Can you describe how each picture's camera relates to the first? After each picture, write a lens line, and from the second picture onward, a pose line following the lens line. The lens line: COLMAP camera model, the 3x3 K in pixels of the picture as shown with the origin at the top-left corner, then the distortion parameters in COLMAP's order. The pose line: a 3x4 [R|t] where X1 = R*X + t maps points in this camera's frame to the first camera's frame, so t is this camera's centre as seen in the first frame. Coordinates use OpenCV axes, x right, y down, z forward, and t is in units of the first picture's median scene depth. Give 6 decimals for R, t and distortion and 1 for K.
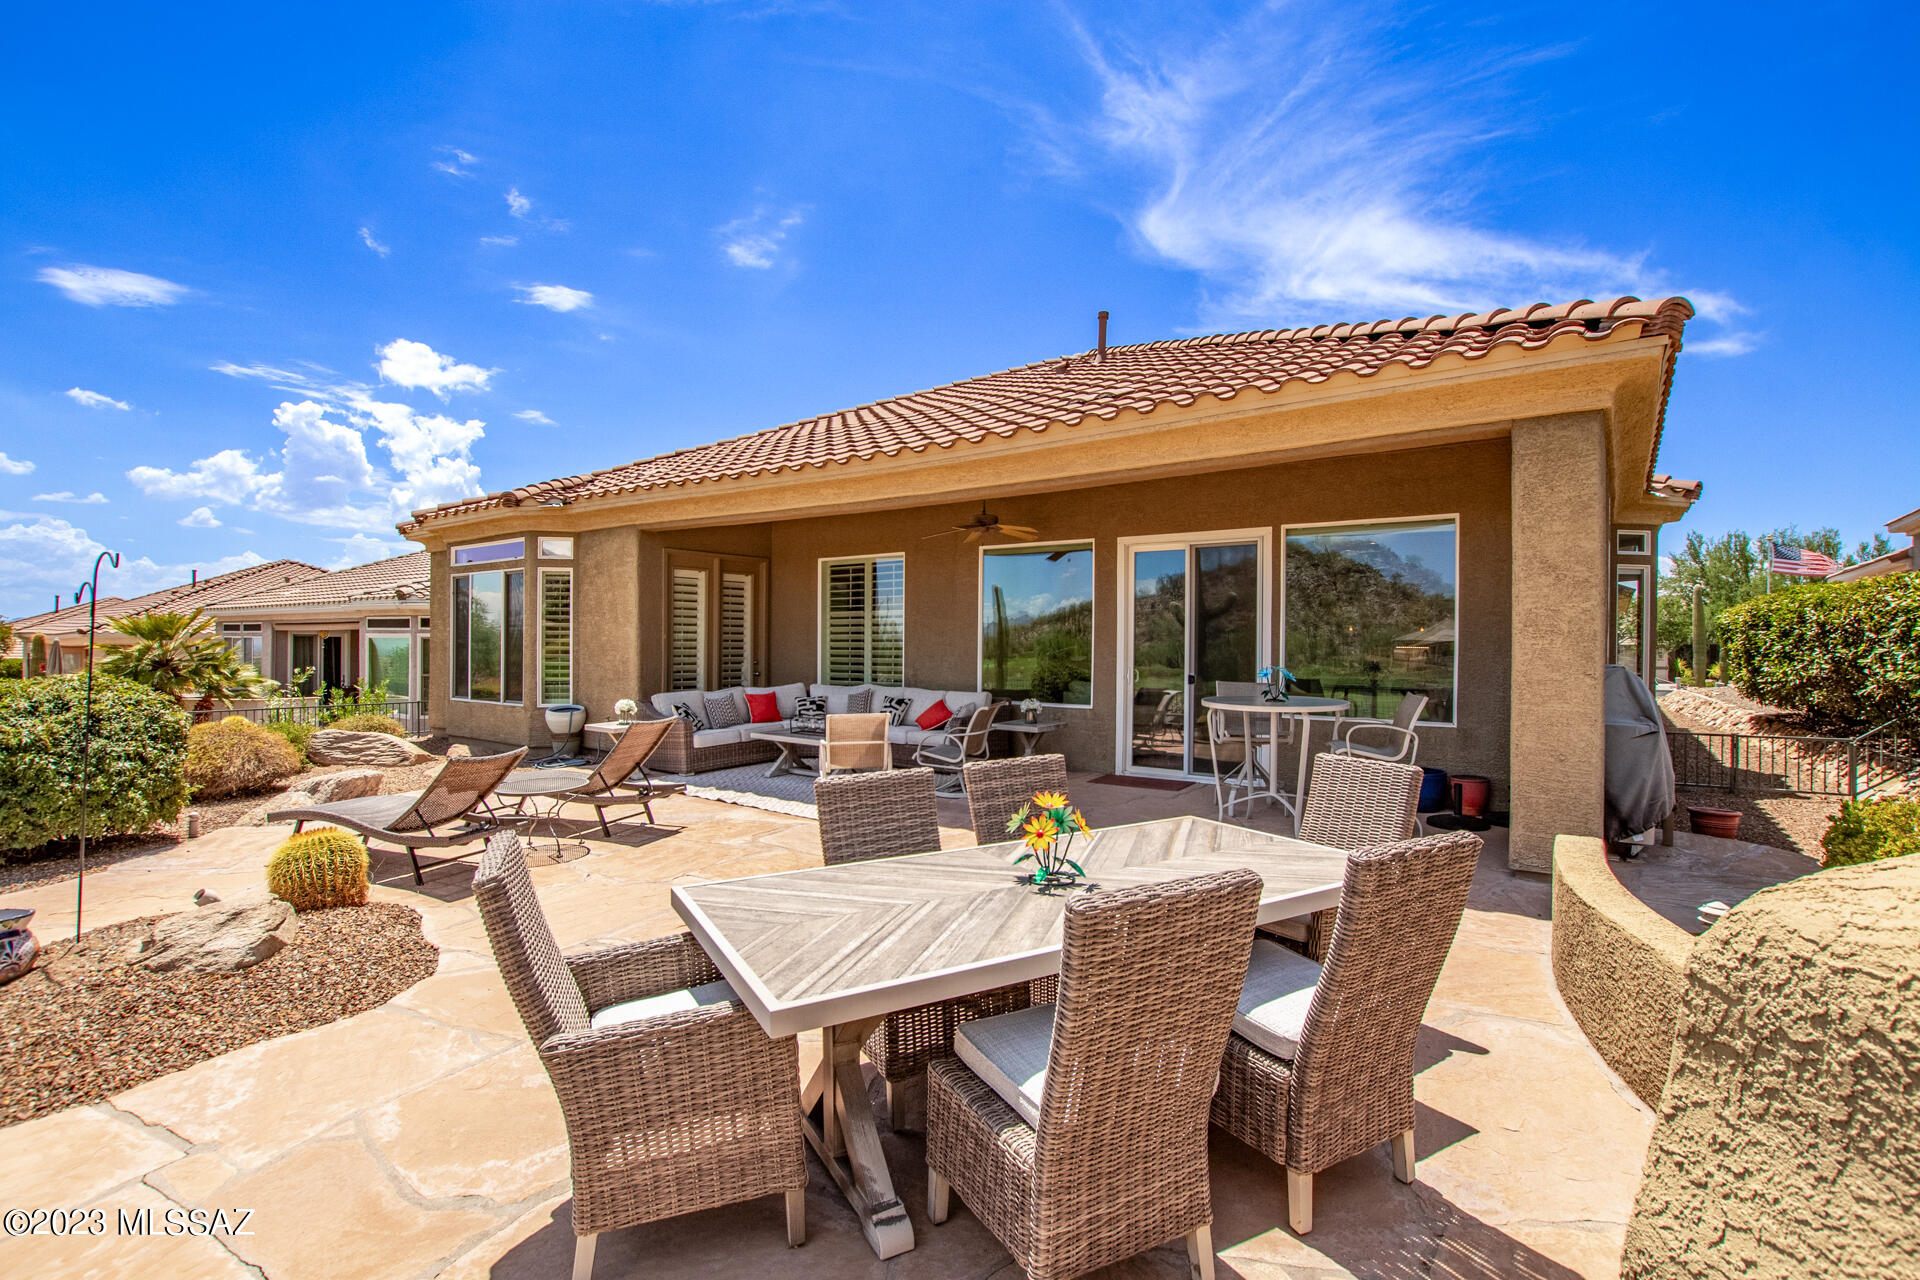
lens RADIAL K [[897.0, 0, 956.1], [0, 897.0, 634.5], [0, 0, 1]] dist [0.000479, -0.000333]
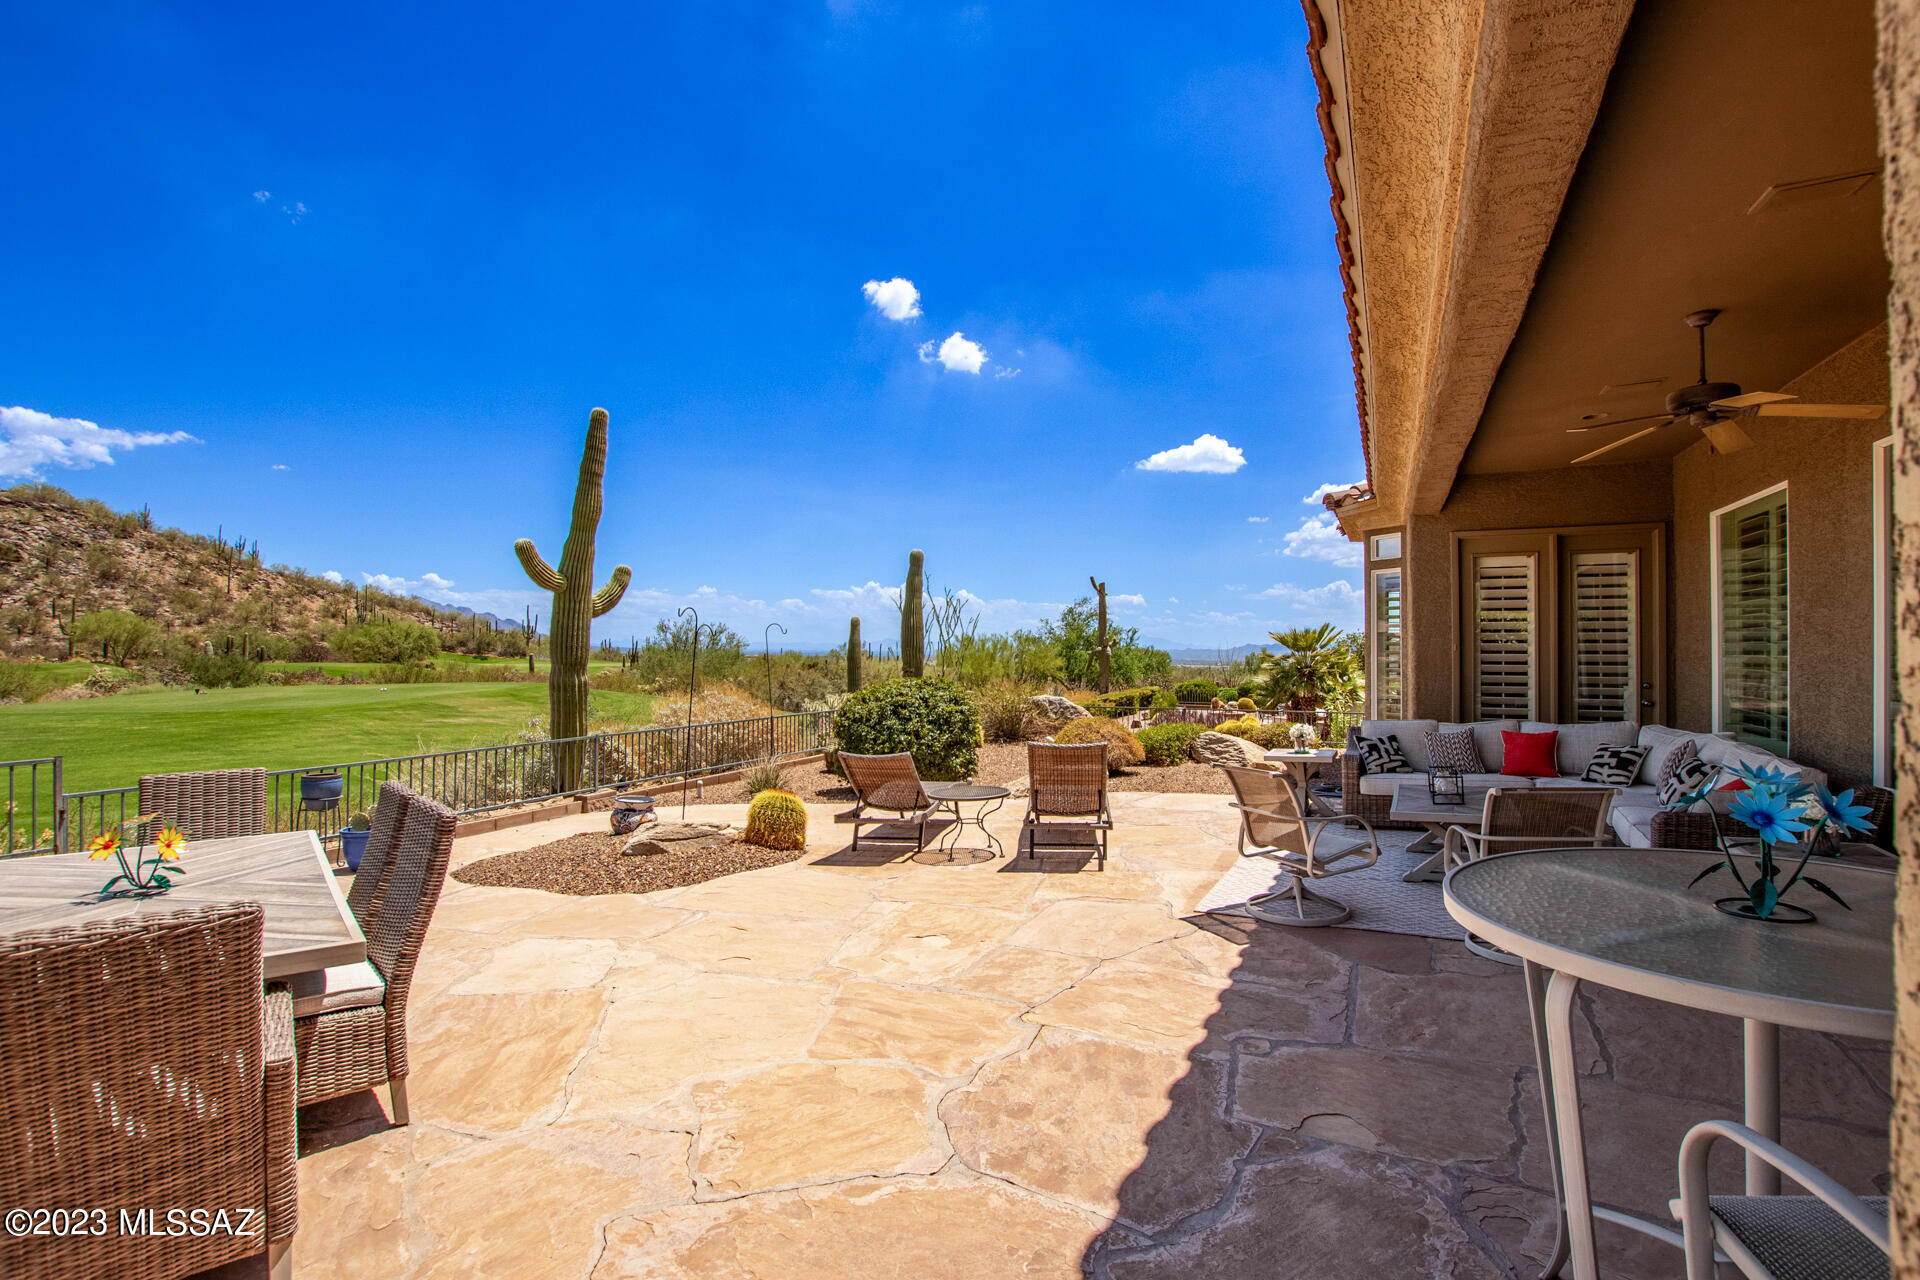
lens RADIAL K [[890.4, 0, 960.0], [0, 890.4, 640.0], [0, 0, 1]] dist [-0.001251, -0.011333]
pose [[0.200442, -0.014542, -0.979598, 0.329596], [0.012566, 0.999846, -0.012271, 0.000012], [0.979625, -0.009850, 0.200594, 0.428334]]
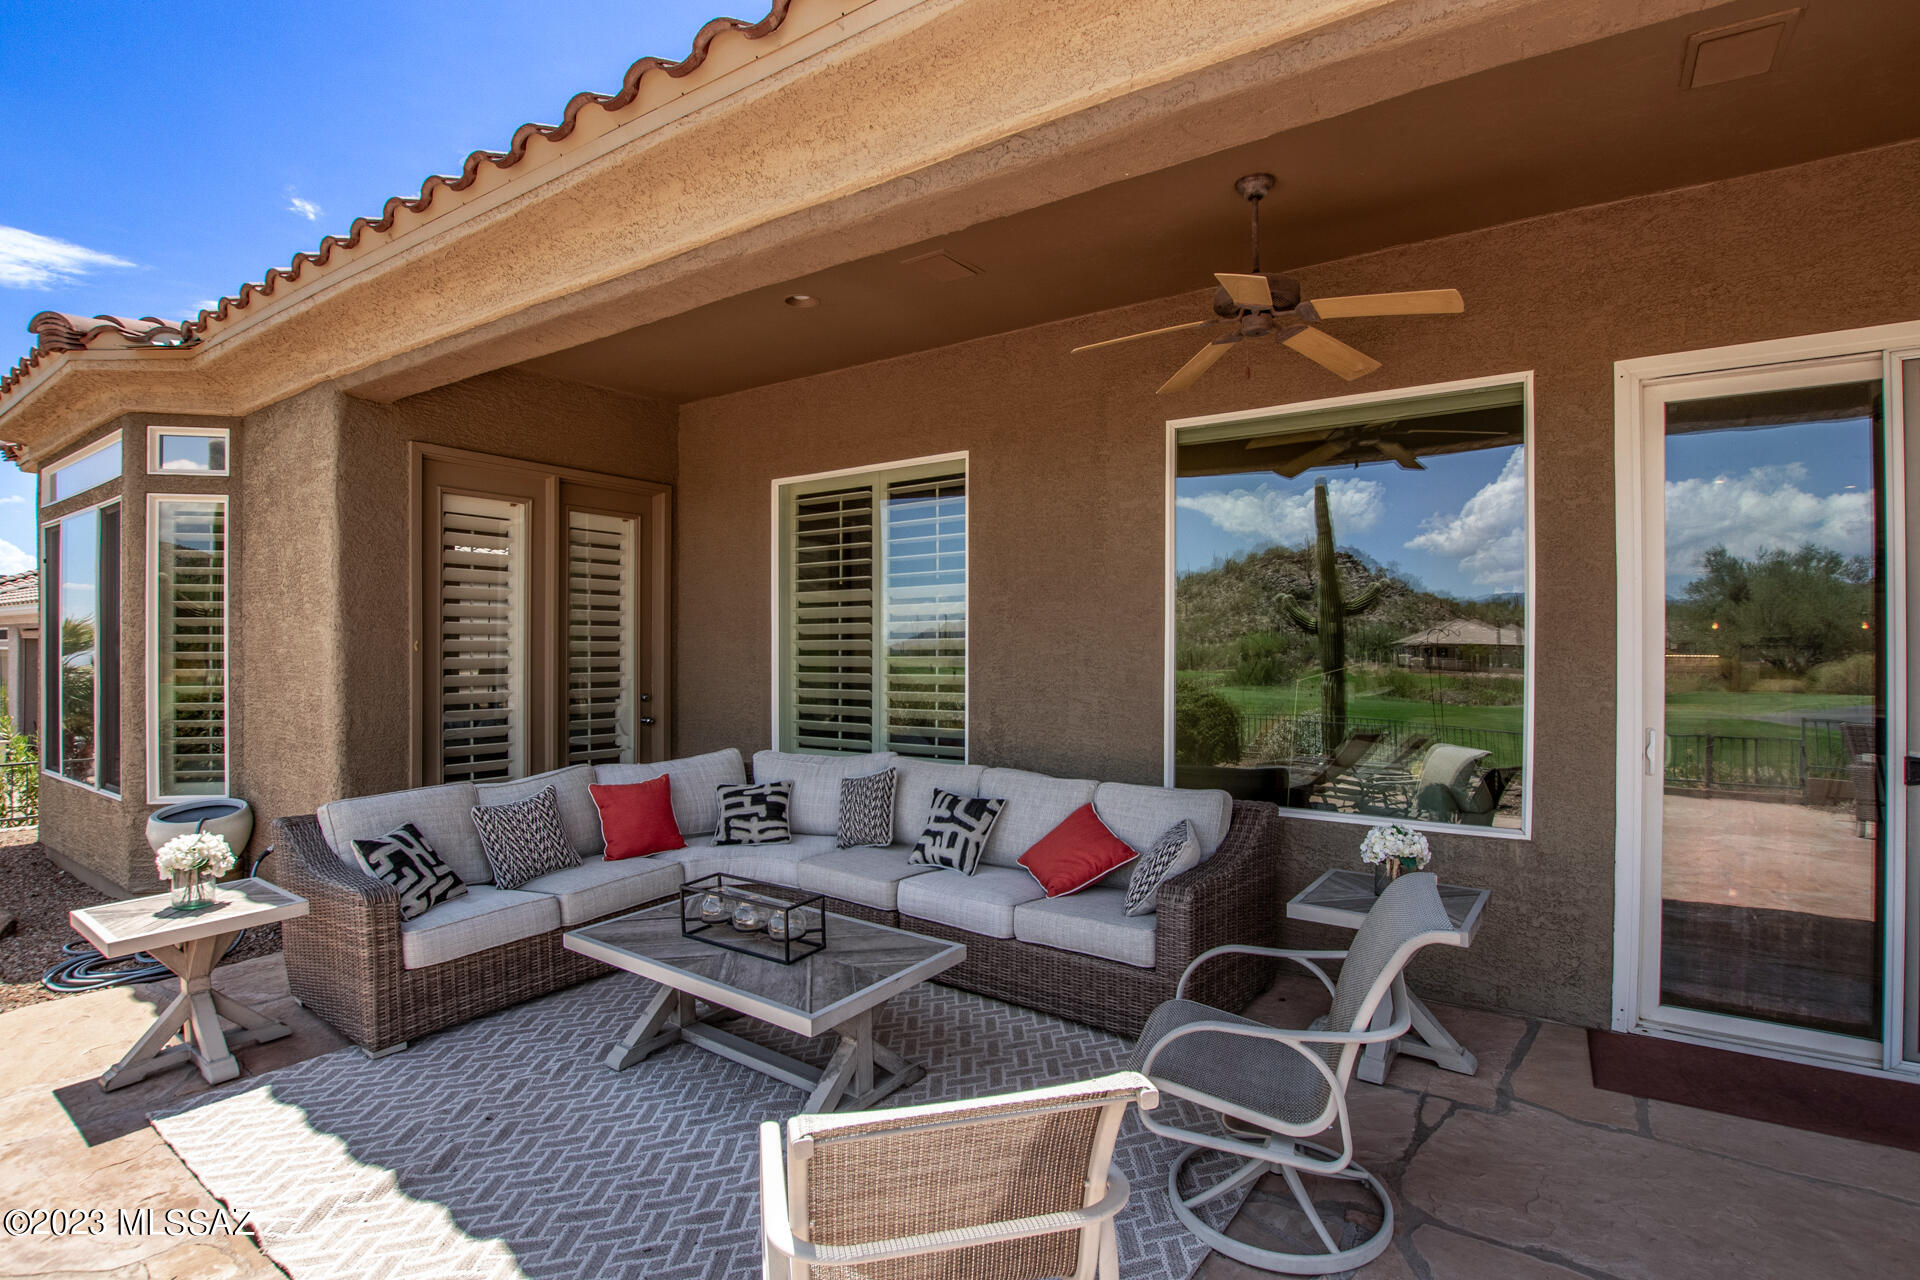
lens RADIAL K [[930.7, 0, 967.5], [0, 930.7, 654.3], [0, 0, 1]] dist [-0.021135, -0.000108]
pose [[0.999160, -0.005717, 0.040577, -0.075240], [0.005124, 0.999879, 0.014699, 0.001157], [-0.040656, -0.014478, 0.999068, 0.536204]]
